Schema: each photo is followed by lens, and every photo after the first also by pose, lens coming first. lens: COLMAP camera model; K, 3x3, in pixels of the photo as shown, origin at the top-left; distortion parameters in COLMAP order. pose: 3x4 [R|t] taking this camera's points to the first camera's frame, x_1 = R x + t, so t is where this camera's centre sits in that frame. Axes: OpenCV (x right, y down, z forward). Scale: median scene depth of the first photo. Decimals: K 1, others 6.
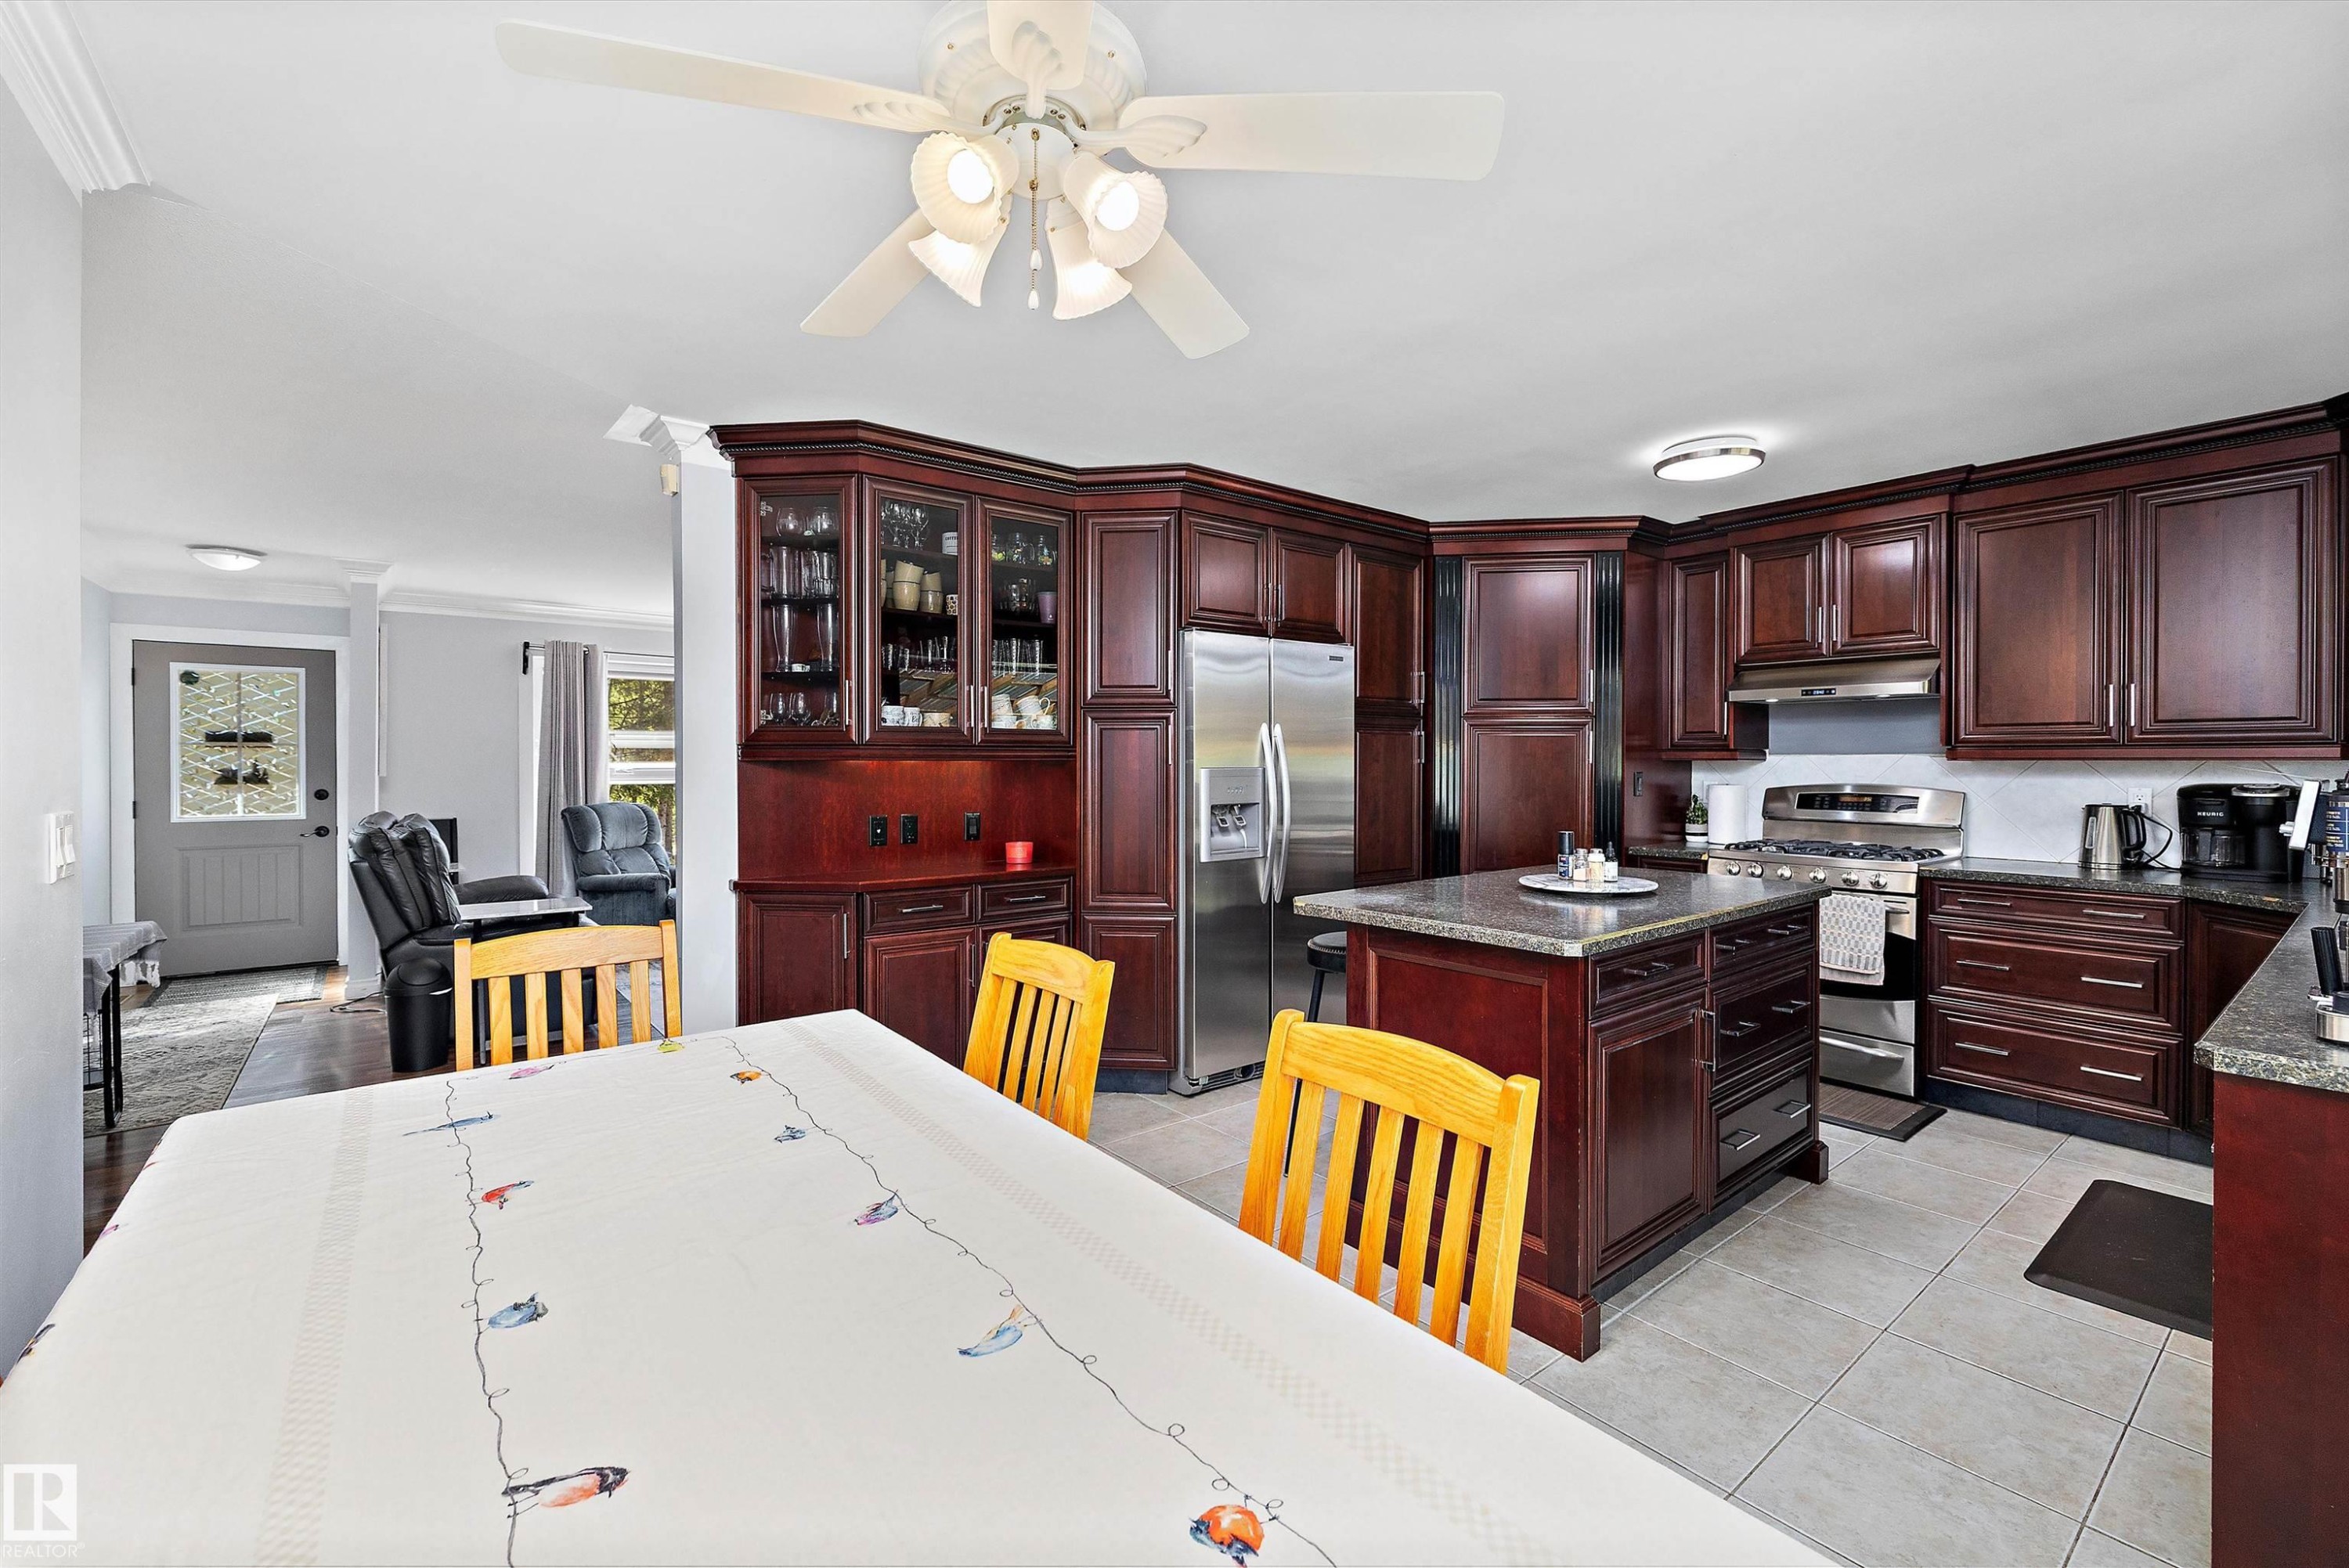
lens RADIAL K [[978.6, 0, 1170.8], [0, 978.6, 768.0], [0, 0, 1]] dist [0.001353, -0.000014]
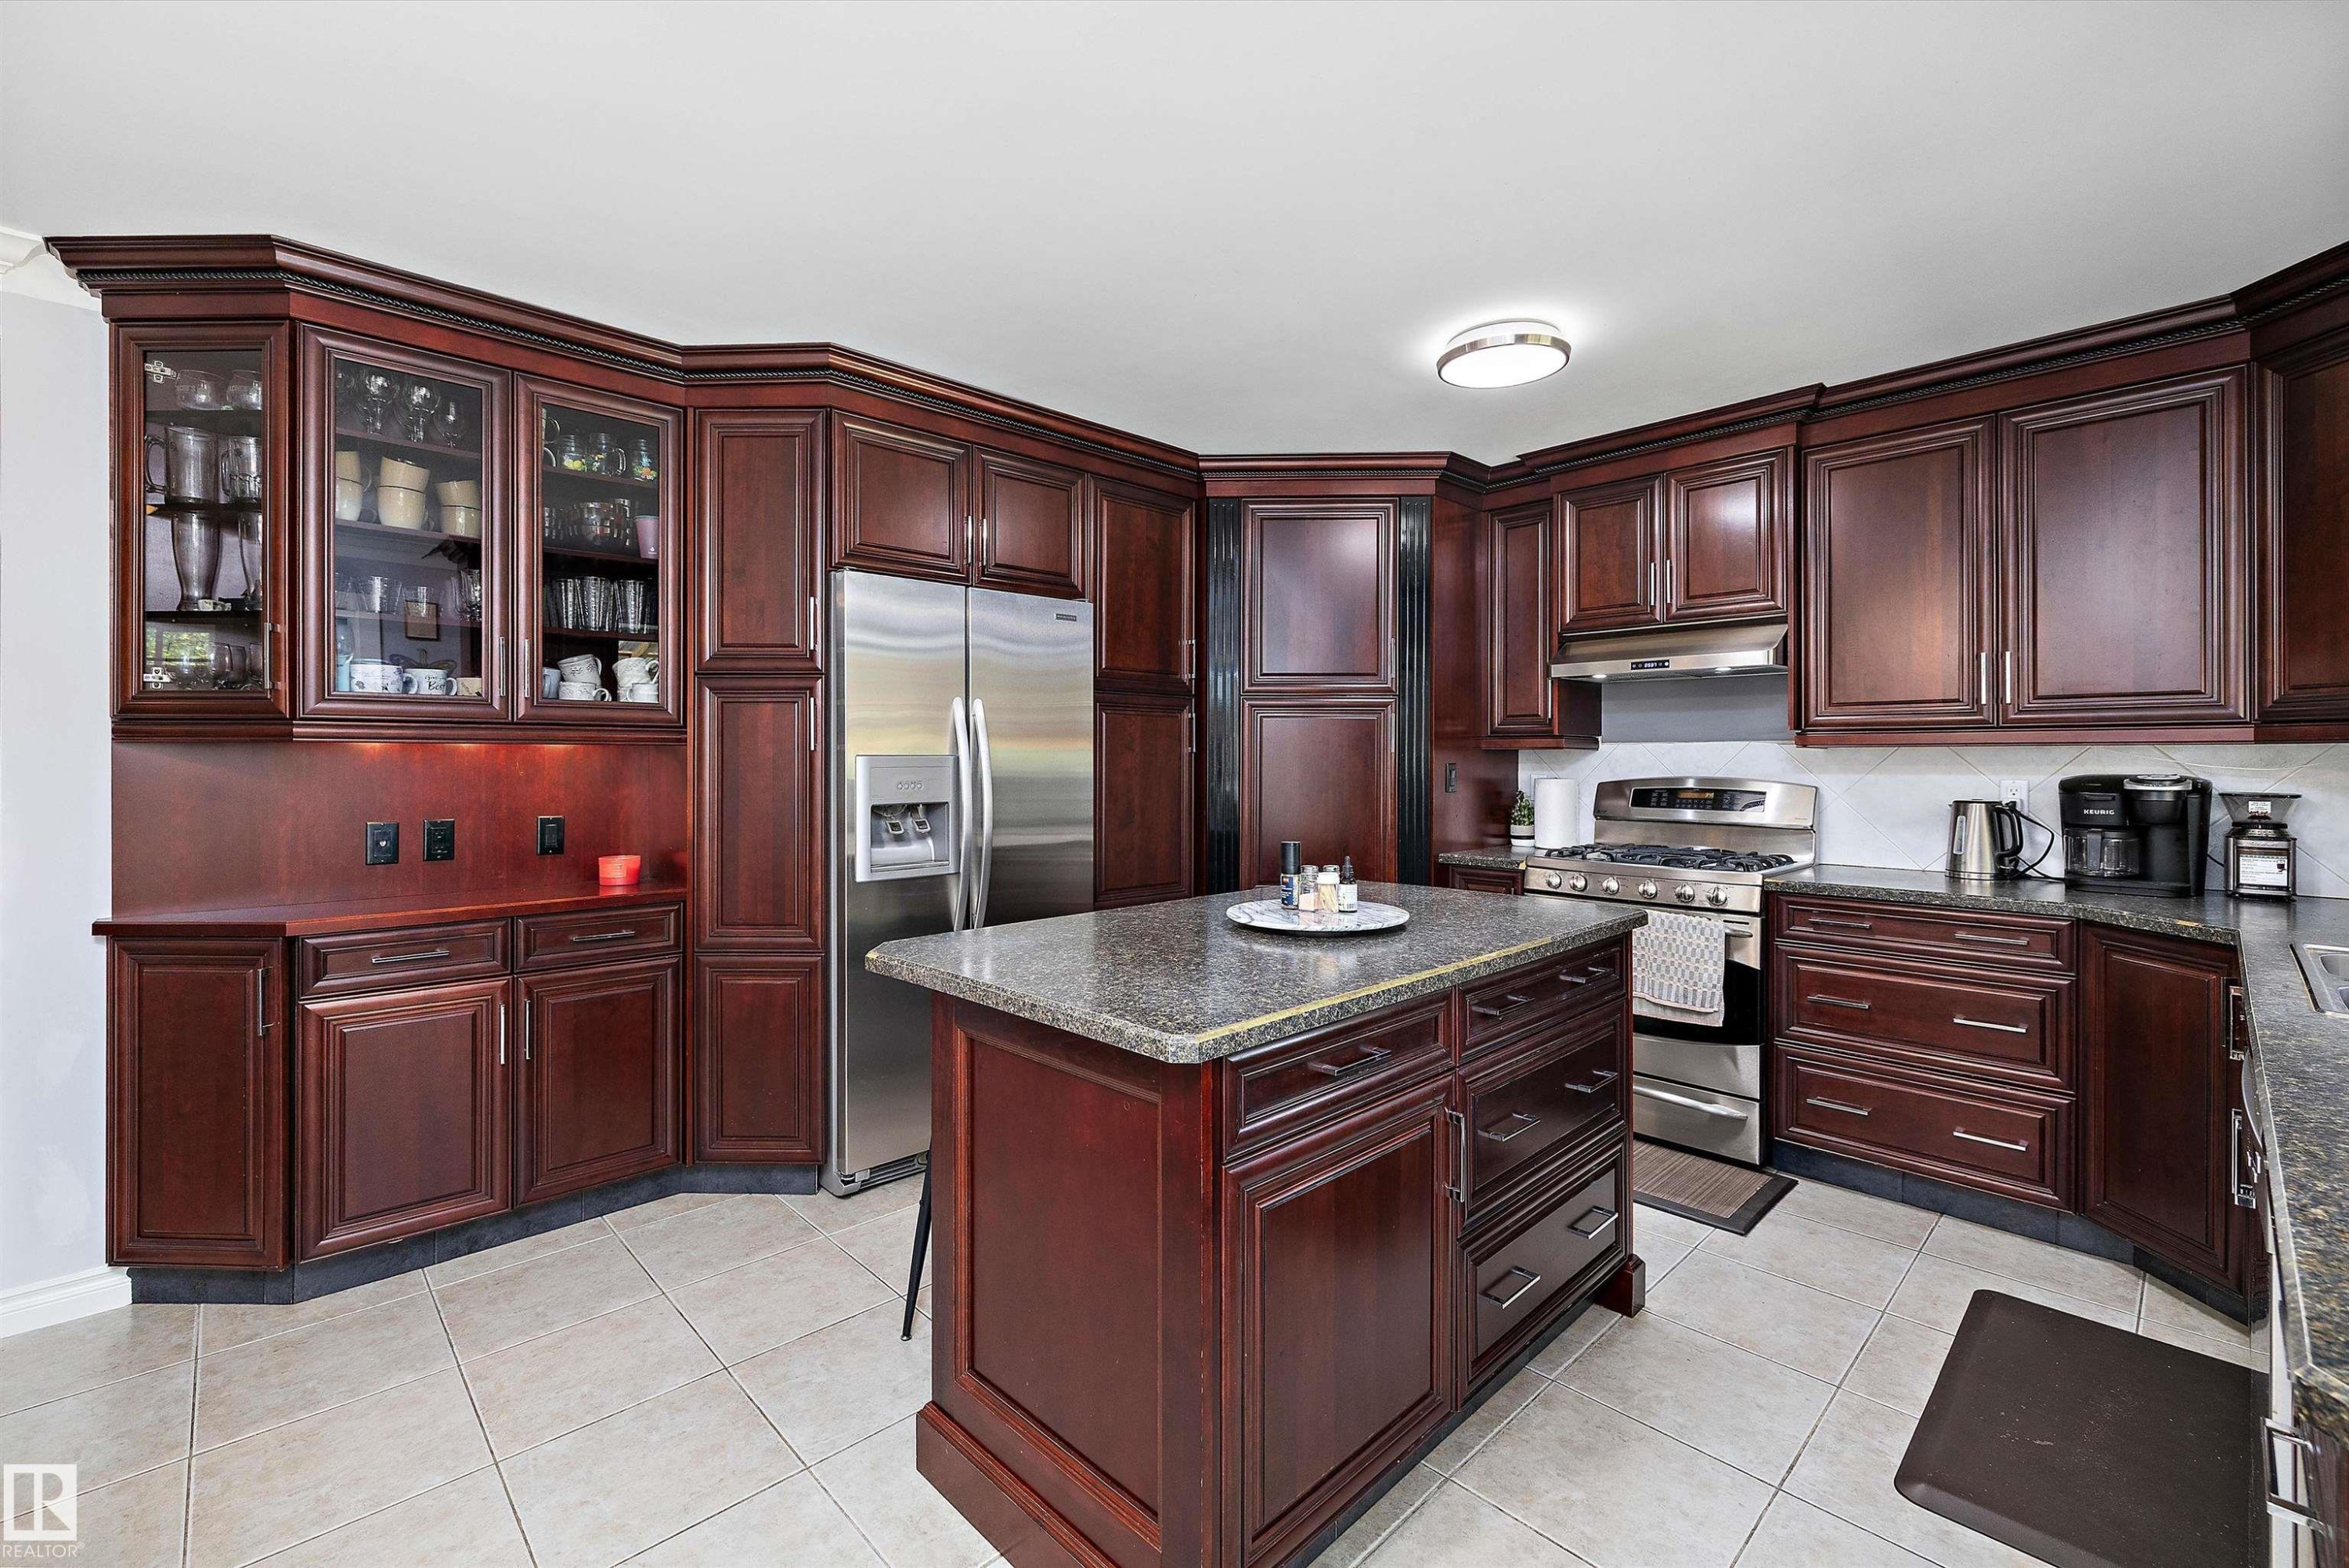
lens RADIAL K [[985.8, 0, 1162.6], [0, 985.8, 757.9], [0, 0, 1]] dist [0.000978, -0.000052]
pose [[0.995905, 0.000736, 0.090401, 0.194466], [0.000026, 0.999964, -0.008428, 0.008193], [-0.090404, 0.008396, 0.995870, 0.231579]]
